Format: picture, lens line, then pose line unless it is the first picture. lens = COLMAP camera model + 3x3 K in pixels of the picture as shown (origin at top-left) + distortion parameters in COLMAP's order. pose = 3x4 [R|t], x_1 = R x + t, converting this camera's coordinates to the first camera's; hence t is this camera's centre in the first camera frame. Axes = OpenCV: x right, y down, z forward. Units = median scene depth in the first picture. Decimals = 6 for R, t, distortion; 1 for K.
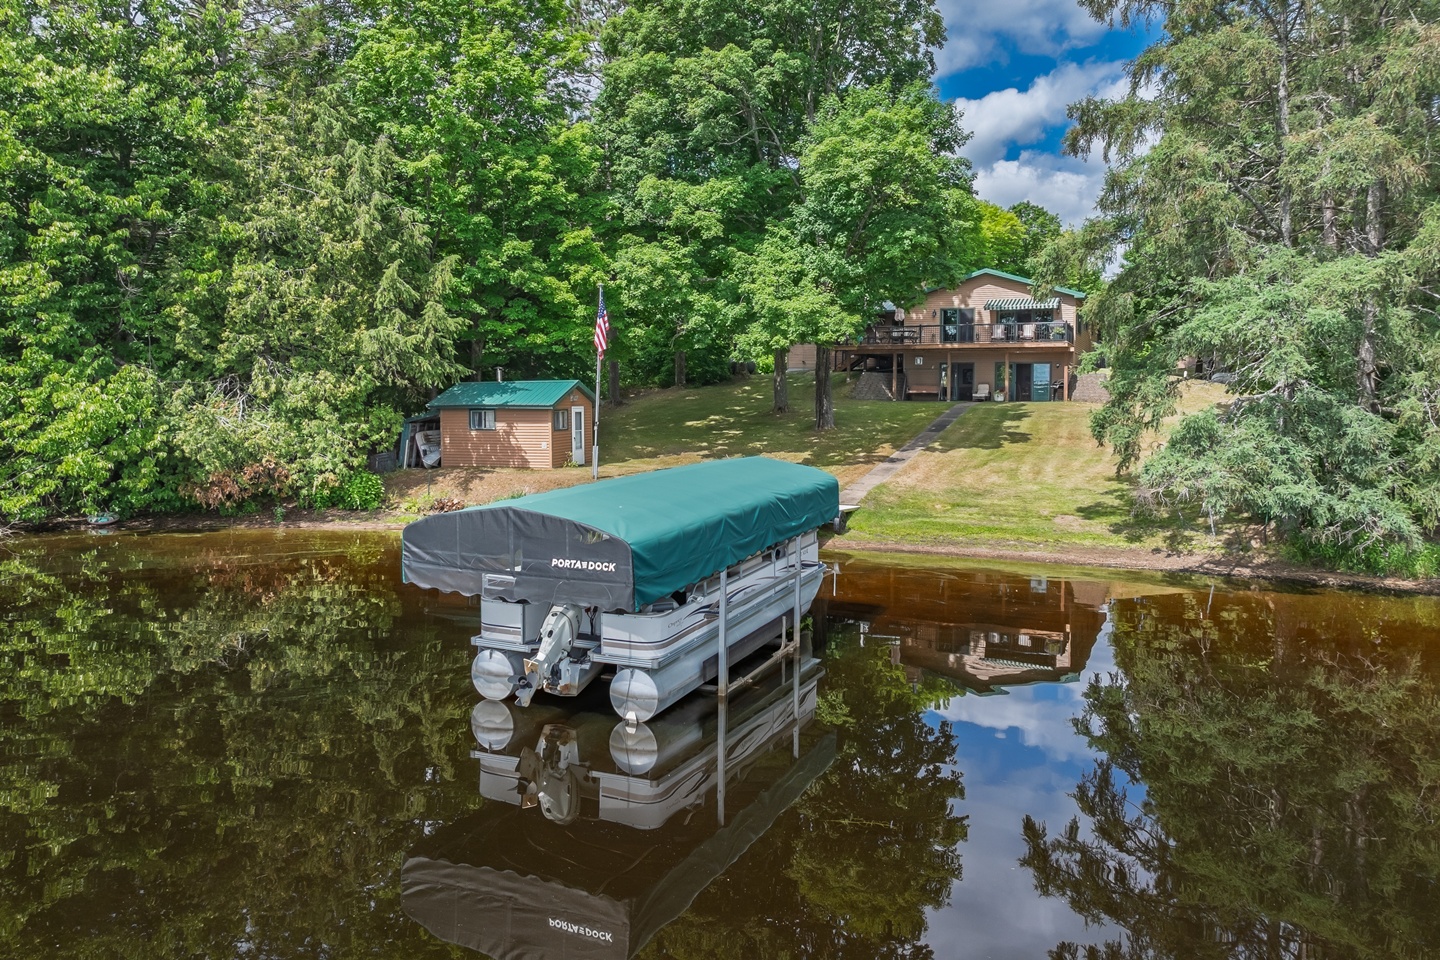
lens RADIAL K [[1059.1, 0, 640.8], [0, 1059.1, 366.1], [0, 0, 1]] dist [-0.003509, 0.001972]
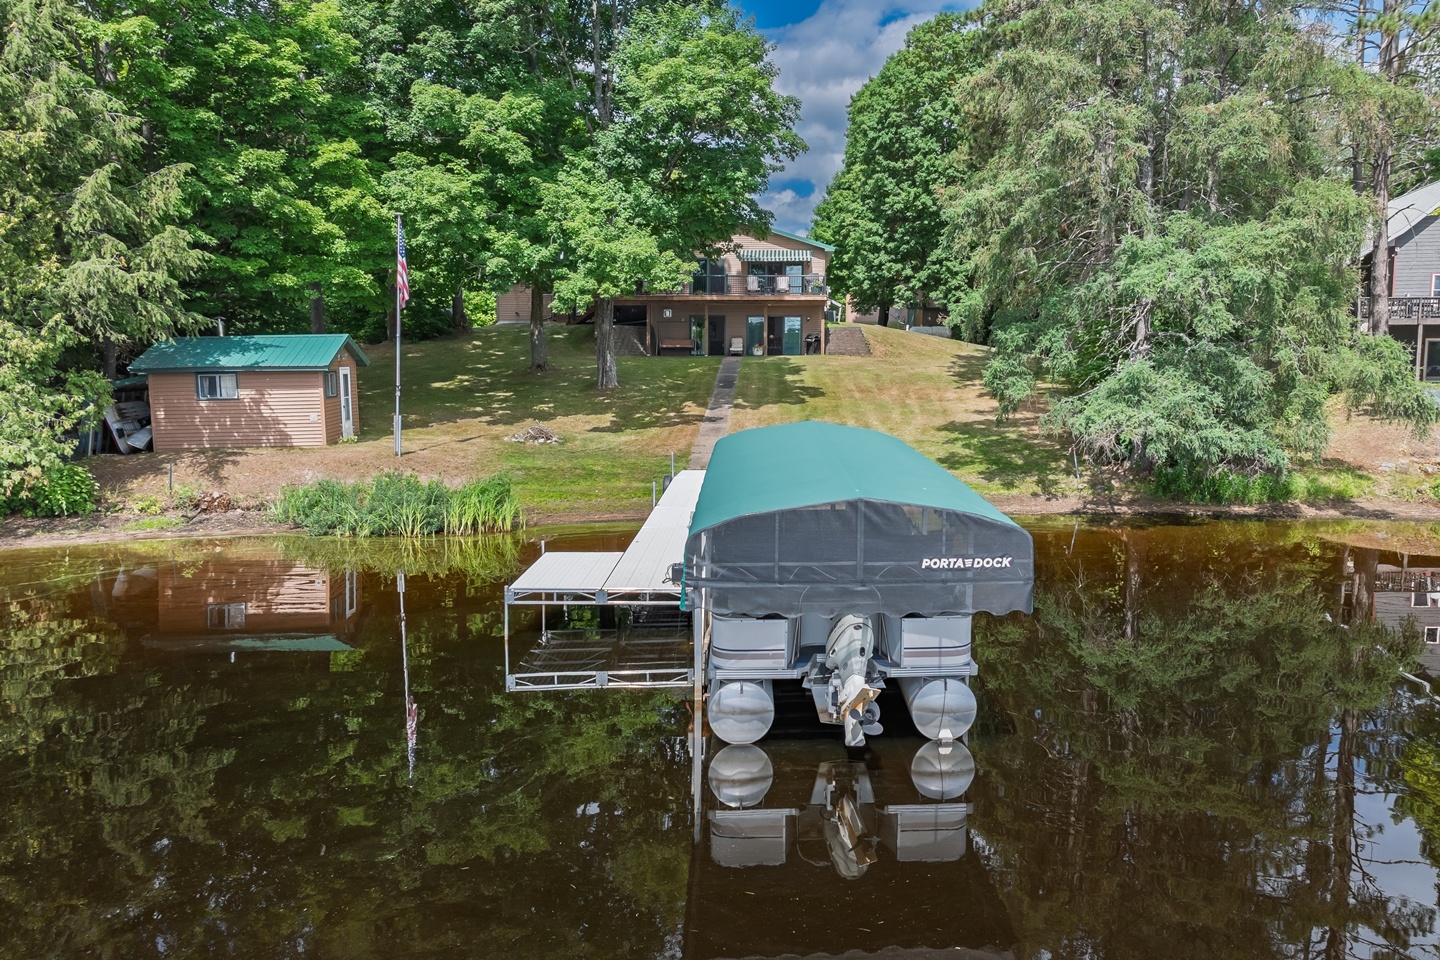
lens RADIAL K [[1121.7, 0, 805.4], [0, 1121.7, 426.4], [0, 0, 1]] dist [-0.002489, 0.000475]
pose [[0.878097, -0.039738, 0.476830, -0.171774], [-0.005930, 0.995565, 0.093889, 0.001433], [-0.478446, -0.085271, 0.873967, 0.097504]]
